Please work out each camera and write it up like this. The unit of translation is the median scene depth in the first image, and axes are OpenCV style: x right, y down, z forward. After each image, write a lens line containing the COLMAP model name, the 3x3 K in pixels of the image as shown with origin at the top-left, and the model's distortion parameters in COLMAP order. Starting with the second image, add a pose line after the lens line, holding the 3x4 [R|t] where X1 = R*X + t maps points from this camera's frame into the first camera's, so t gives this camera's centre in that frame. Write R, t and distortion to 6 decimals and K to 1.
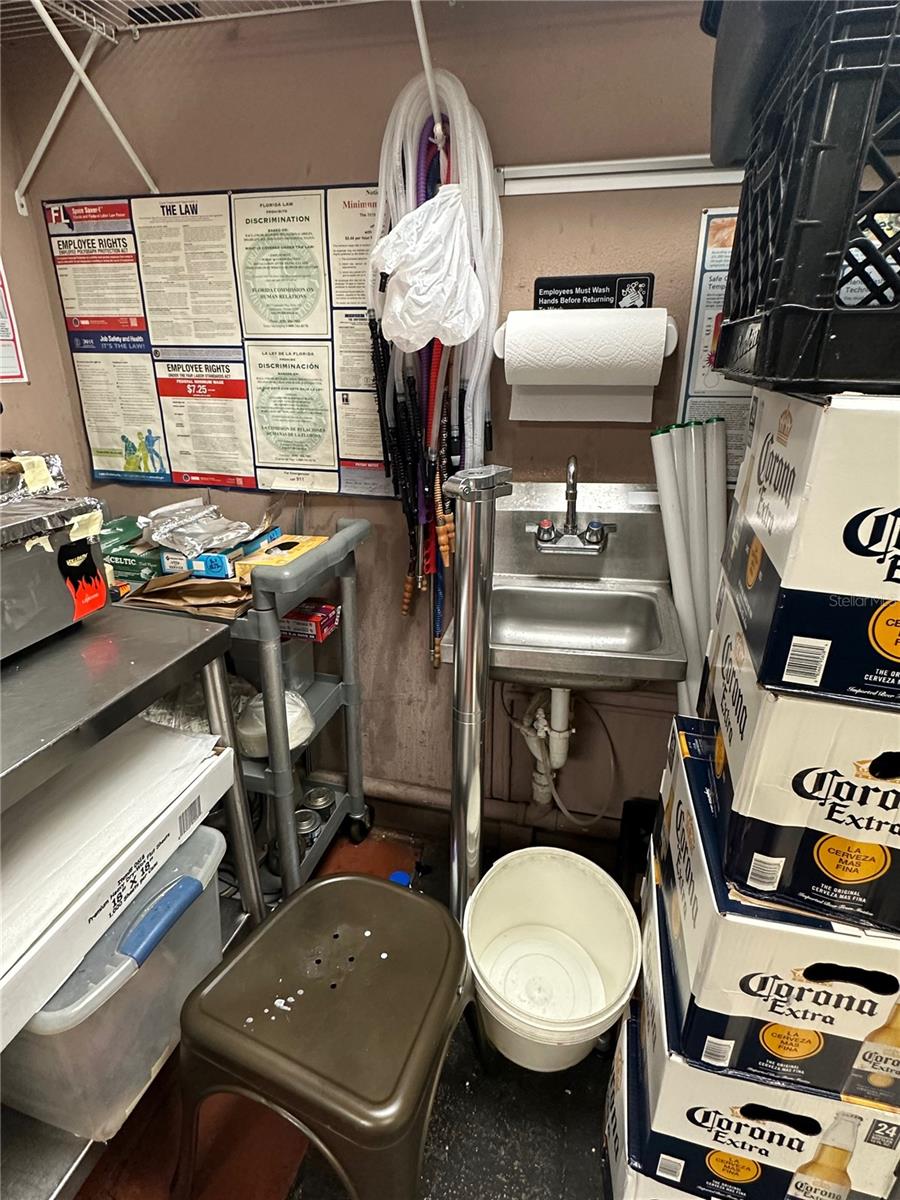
lens RADIAL K [[628.5, 0, 451.0], [0, 628.5, 601.5], [0, 0, 1]] dist [-0.002611, 0.000600]
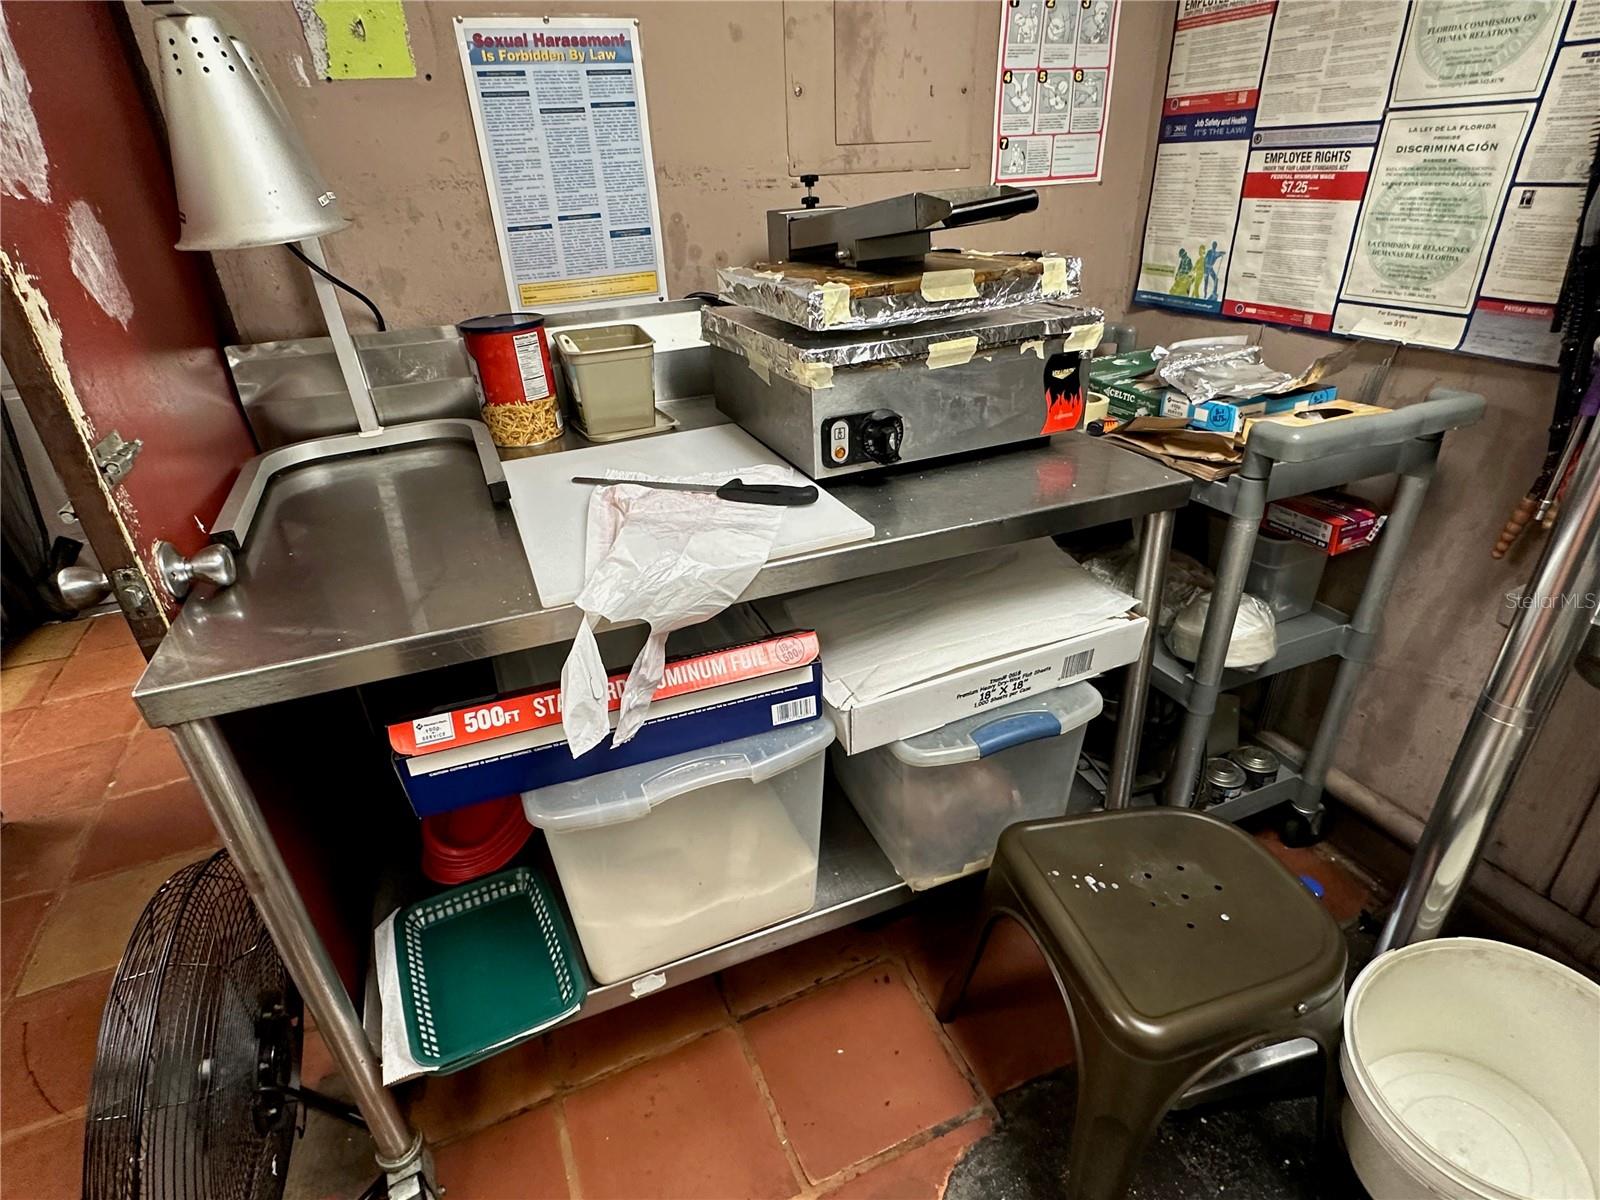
lens RADIAL K [[838.0, 0, 795.7], [0, 838.0, 603.1], [0, 0, 1]] dist [-0.002611, 0.000600]
pose [[0.610290, 0.338538, -0.716197, 0.122202], [-0.245114, 0.940418, 0.235656, 0.040561], [0.753303, 0.031731, 0.656908, -0.090023]]
